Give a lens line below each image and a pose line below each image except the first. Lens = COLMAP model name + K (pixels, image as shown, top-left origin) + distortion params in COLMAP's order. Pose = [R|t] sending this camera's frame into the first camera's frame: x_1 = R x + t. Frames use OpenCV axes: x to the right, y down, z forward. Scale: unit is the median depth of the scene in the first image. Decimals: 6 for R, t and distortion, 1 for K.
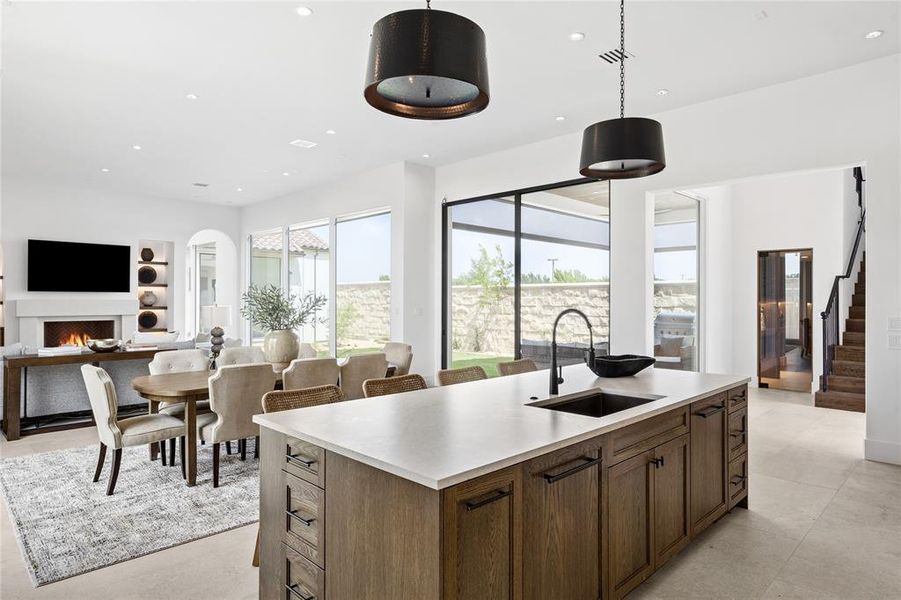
lens RADIAL K [[526.6, 0, 436.7], [0, 526.6, 299.1], [0, 0, 1]] dist [0.001742, -0.000114]
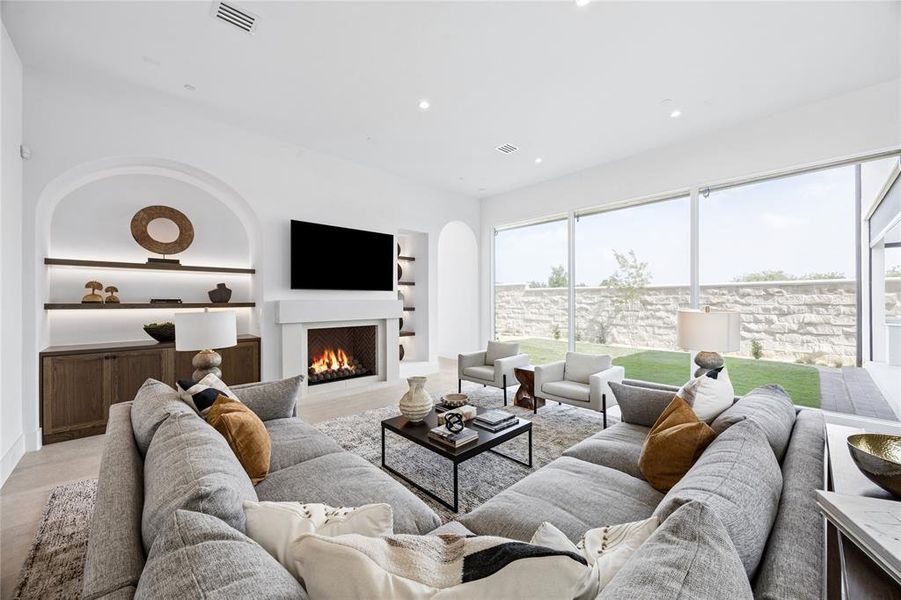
lens RADIAL K [[336.2, 0, 440.6], [0, 336.2, 300.8], [0, 0, 1]] dist [0.000782, -0.000028]
pose [[0.999801, -0.005538, -0.019167, -0.456131], [0.005634, 0.999972, 0.004951, -0.000069], [0.019139, -0.005058, 0.999804, 0.434422]]
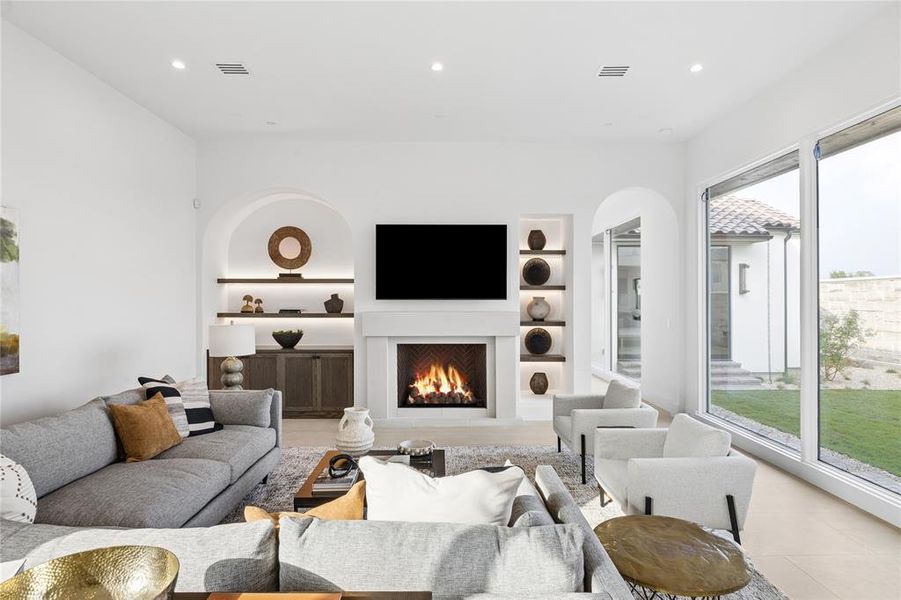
lens RADIAL K [[473.4, 0, 467.9], [0, 473.4, 303.0], [0, 0, 1]] dist [-0.001821, -0.000293]
pose [[0.743419, -0.001899, -0.668823, -0.223733], [0.004648, 0.999986, 0.002327, -0.009638], [0.668809, -0.004839, 0.743418, 0.508798]]
